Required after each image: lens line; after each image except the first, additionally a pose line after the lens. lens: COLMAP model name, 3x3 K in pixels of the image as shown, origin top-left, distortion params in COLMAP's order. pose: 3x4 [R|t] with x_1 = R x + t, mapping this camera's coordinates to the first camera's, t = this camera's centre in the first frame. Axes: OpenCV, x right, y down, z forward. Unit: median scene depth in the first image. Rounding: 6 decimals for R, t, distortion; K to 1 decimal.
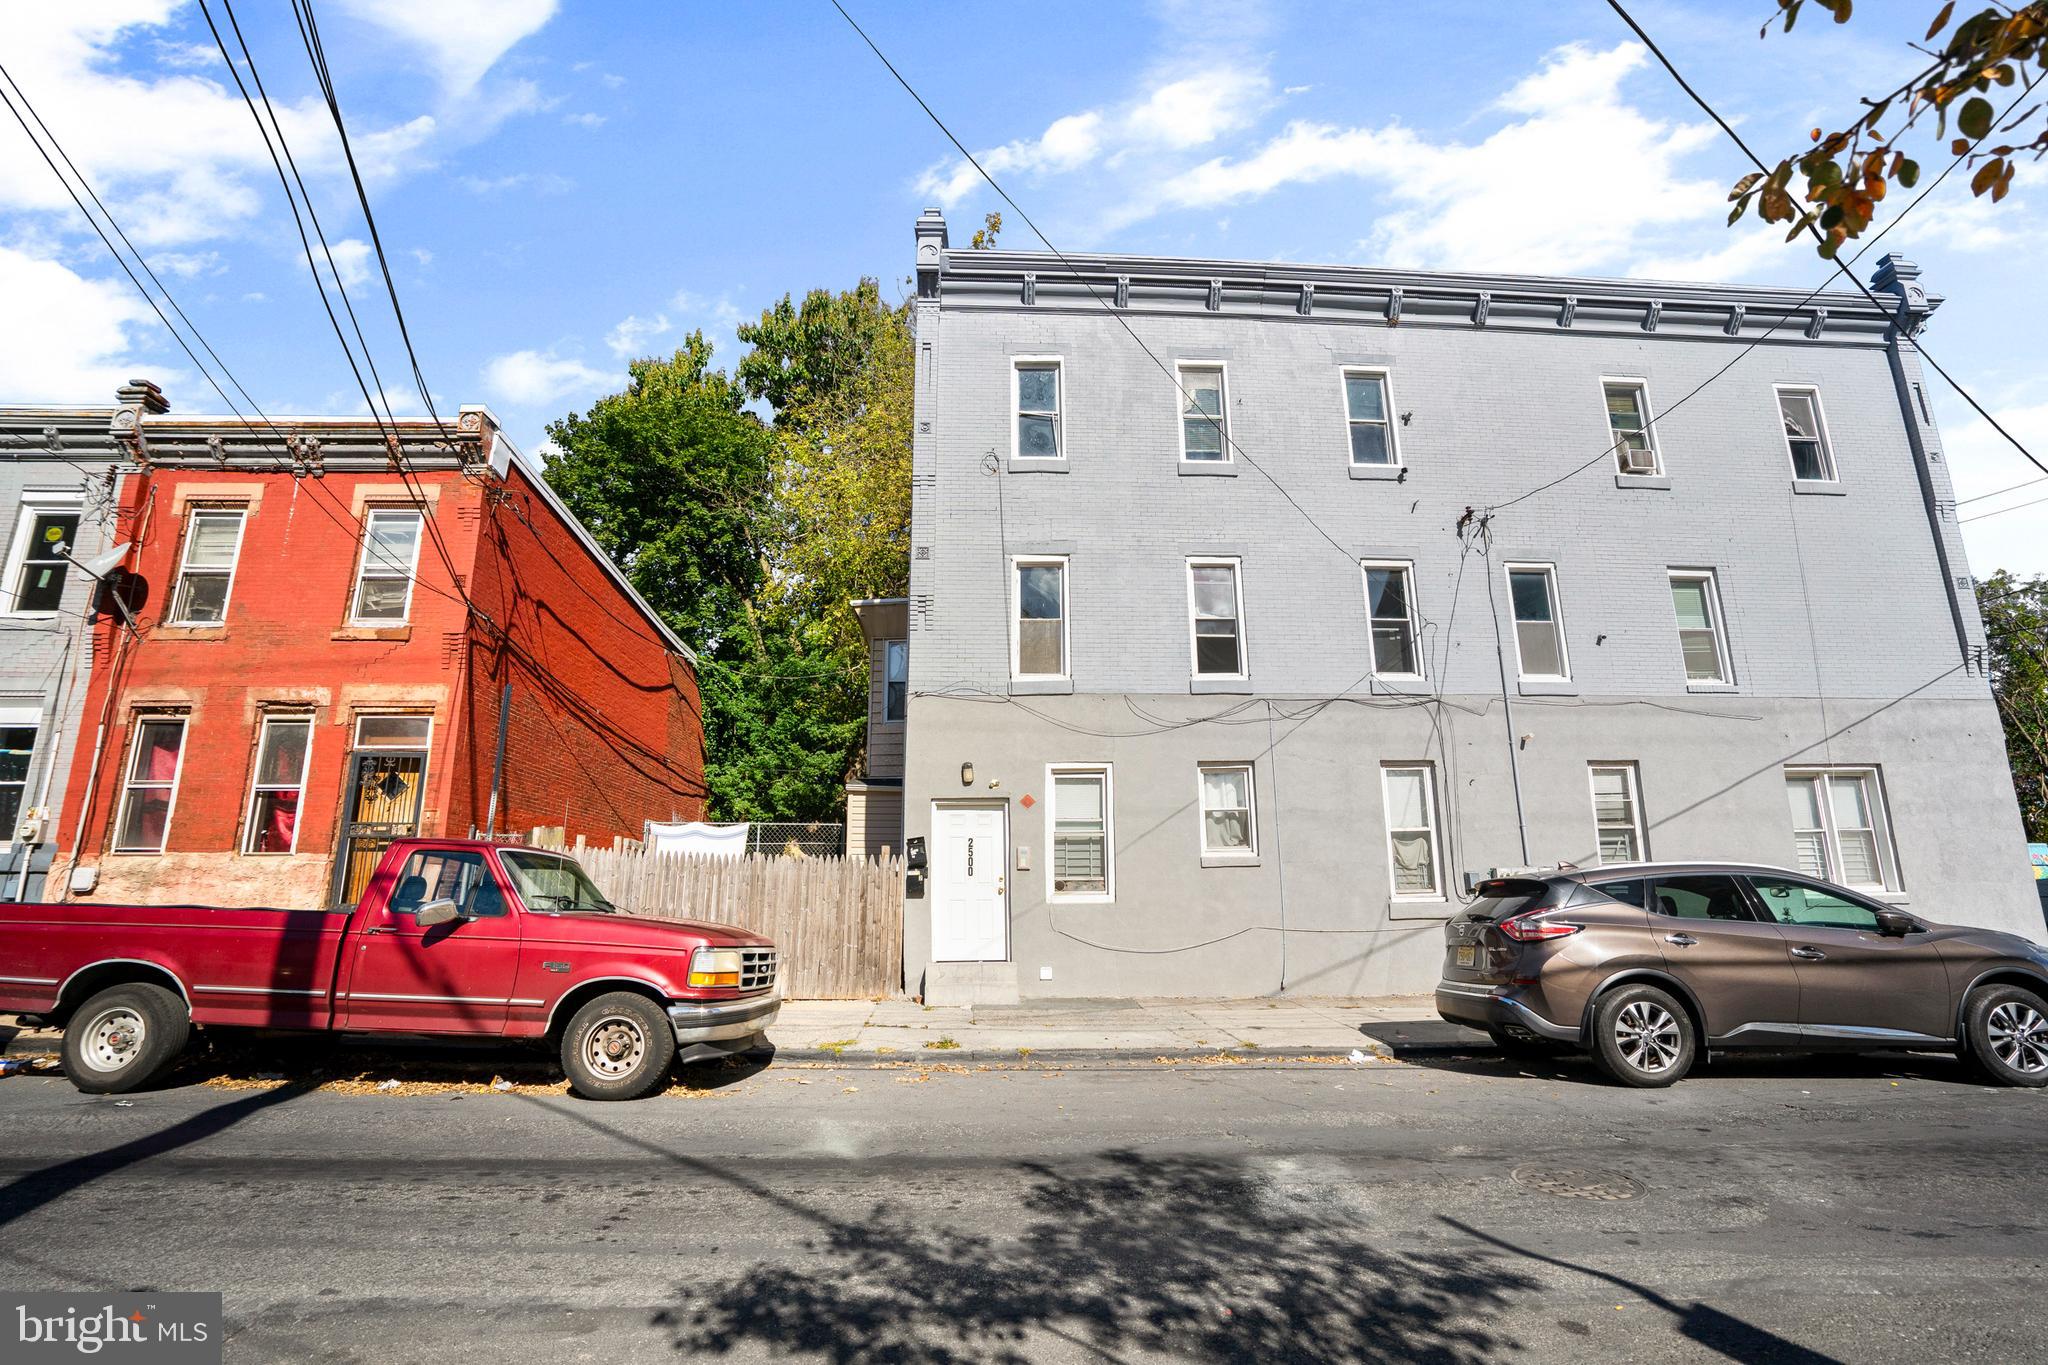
lens RADIAL K [[943.6, 0, 1027.3], [0, 943.6, 698.5], [0, 0, 1]] dist [-0.057243, 0.022932]
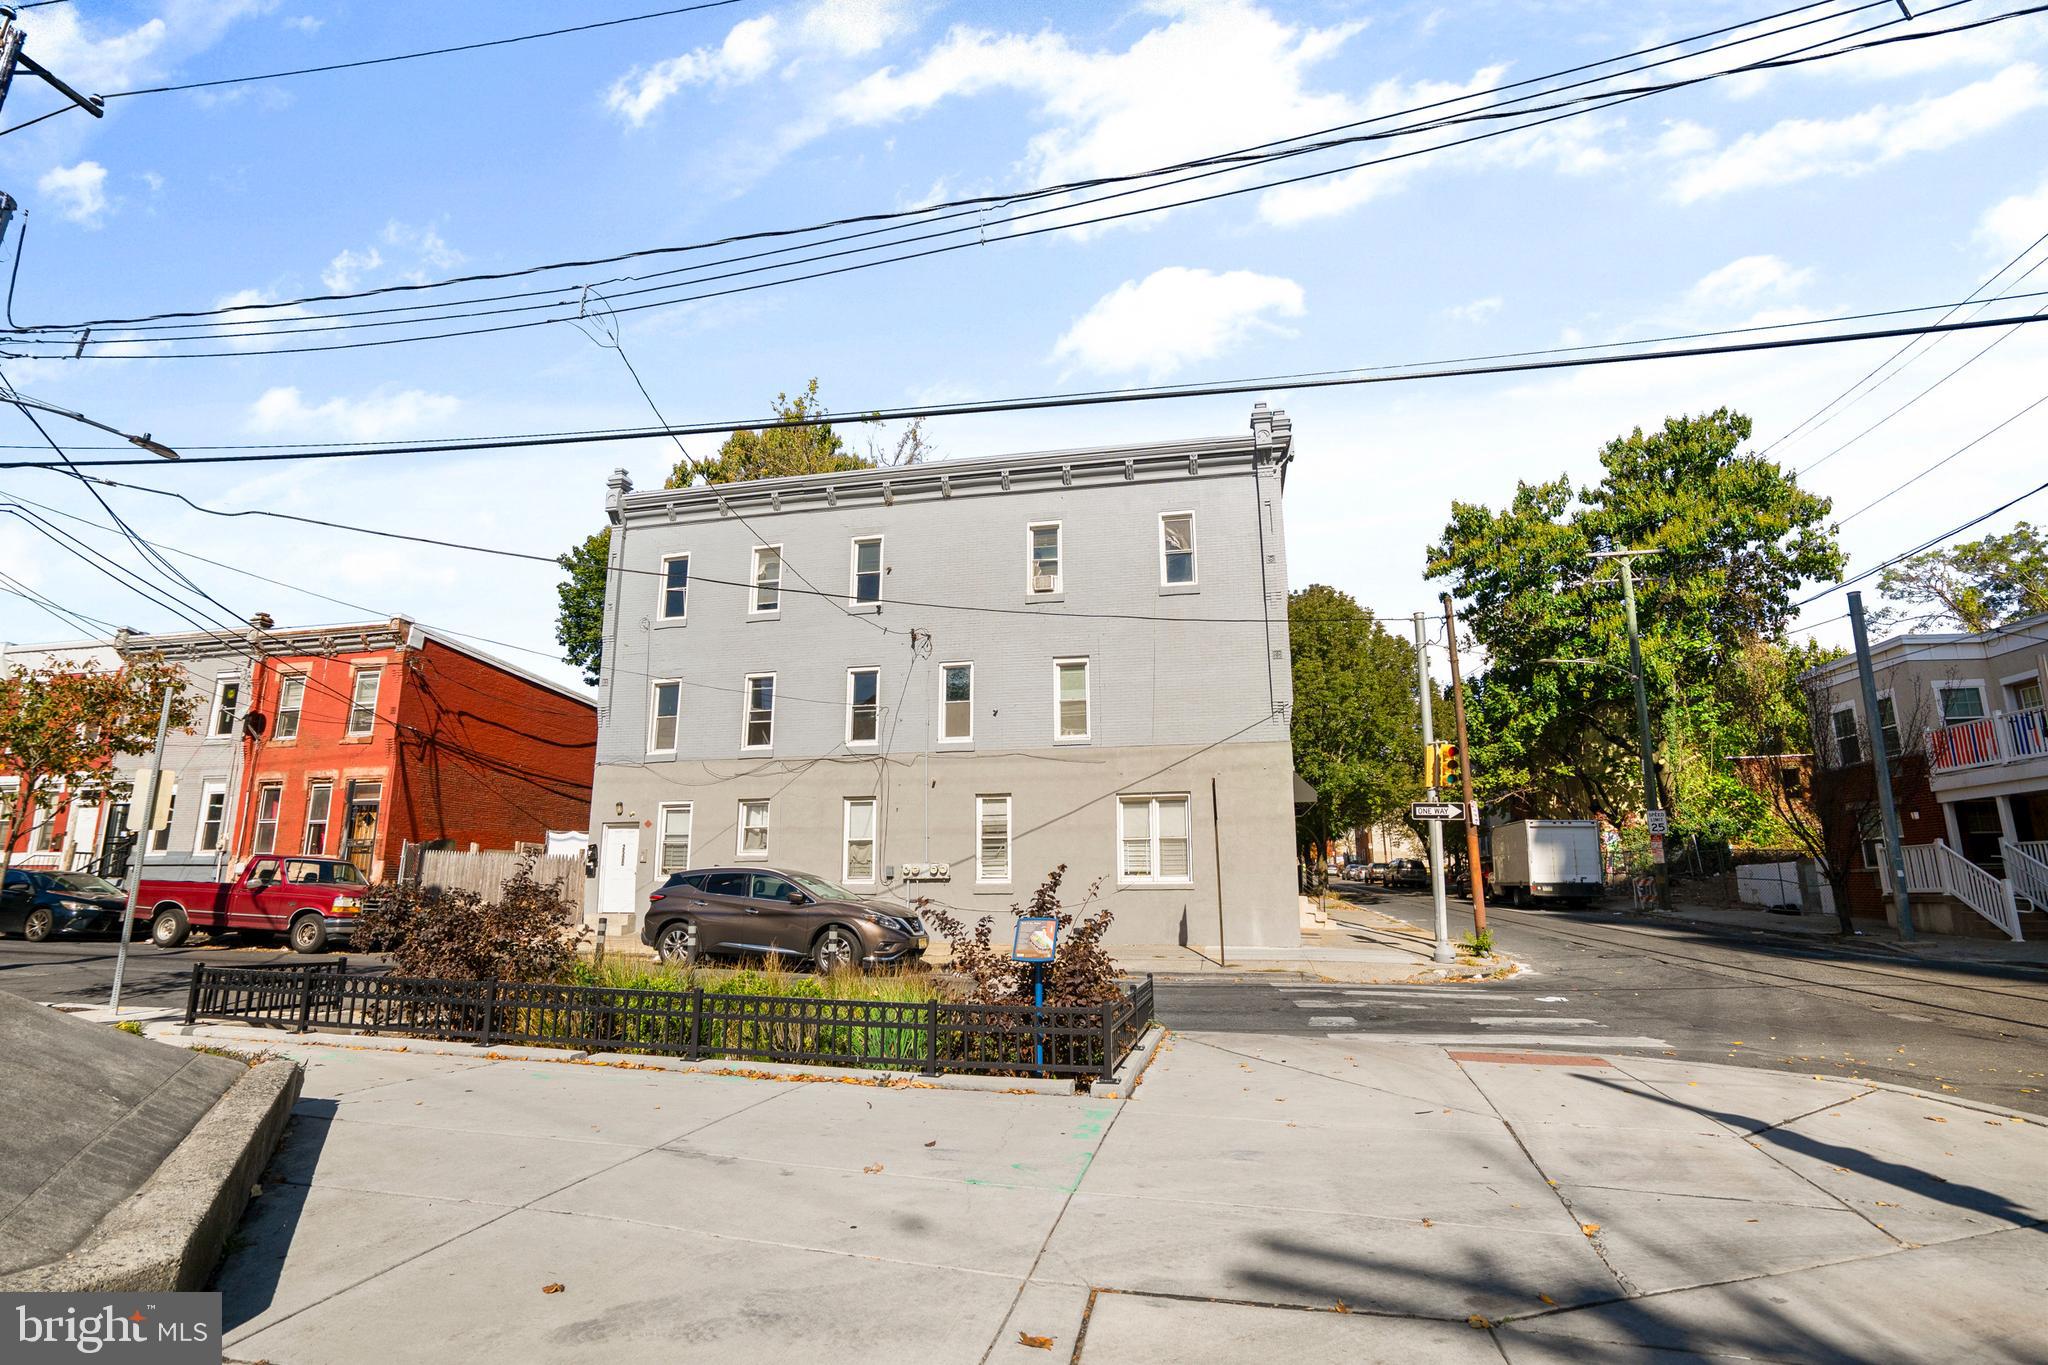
lens RADIAL K [[943.6, 0, 1022.2], [0, 943.6, 699.1], [0, 0, 1]] dist [-0.071647, 0.040699]
pose [[0.966175, -0.046828, -0.253599, 1.087813], [0.052955, 0.998446, 0.017384, -0.112866], [0.252390, -0.030225, 0.967153, -0.484162]]
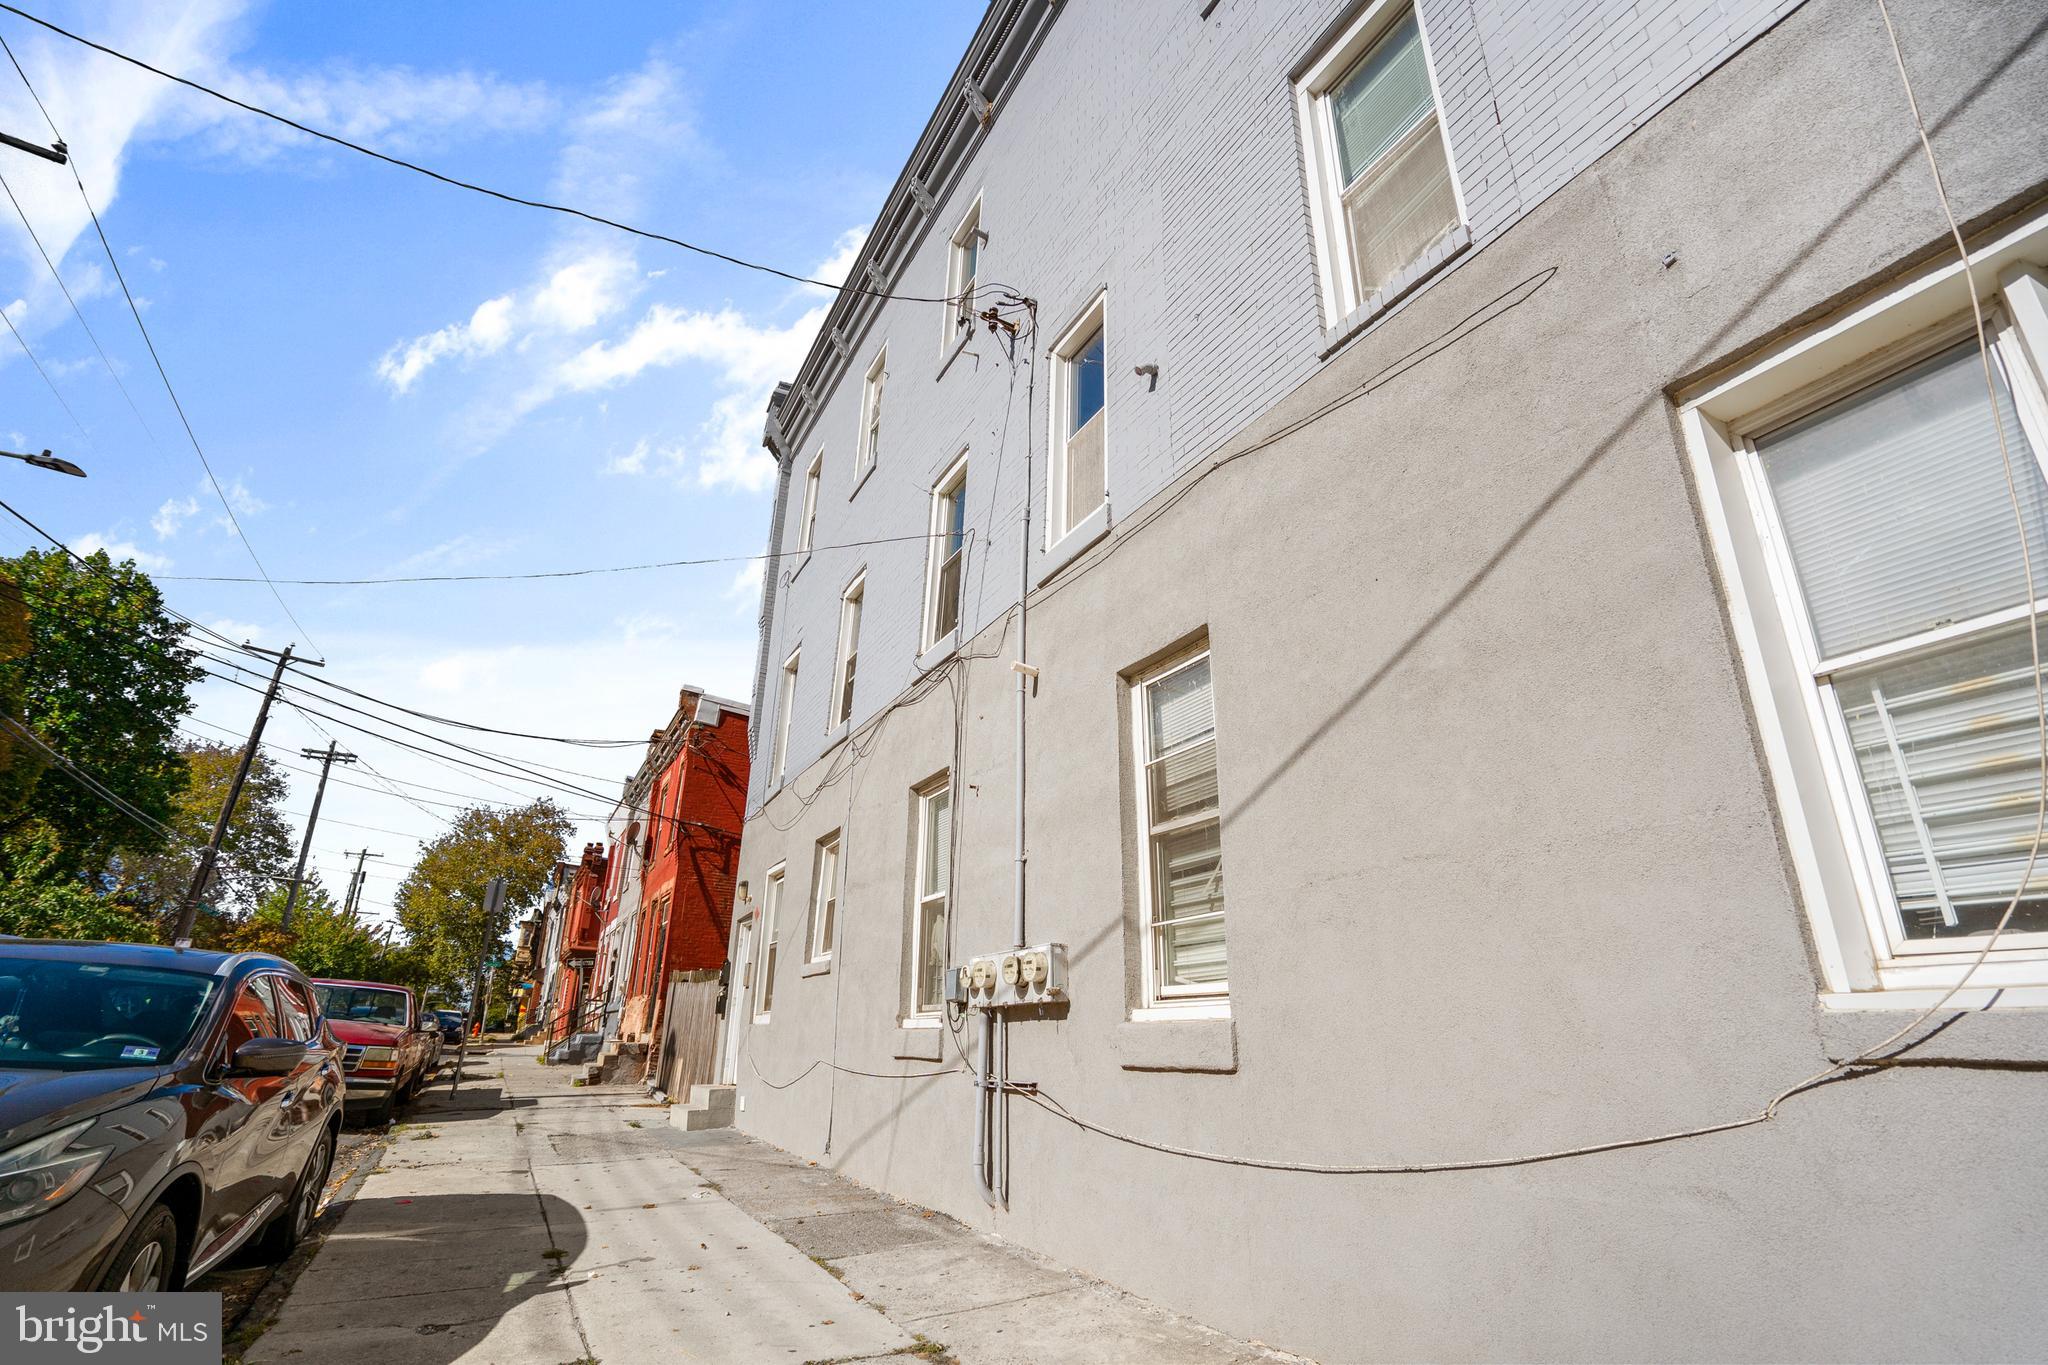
lens RADIAL K [[943.6, 0, 1027.3], [0, 943.6, 698.5], [0, 0, 1]] dist [-0.057243, 0.022932]
pose [[0.441244, -0.297851, -0.846516, 0.940748], [0.176626, 0.953685, -0.243493, 0.172606], [0.879833, -0.042077, 0.473416, 0.773517]]
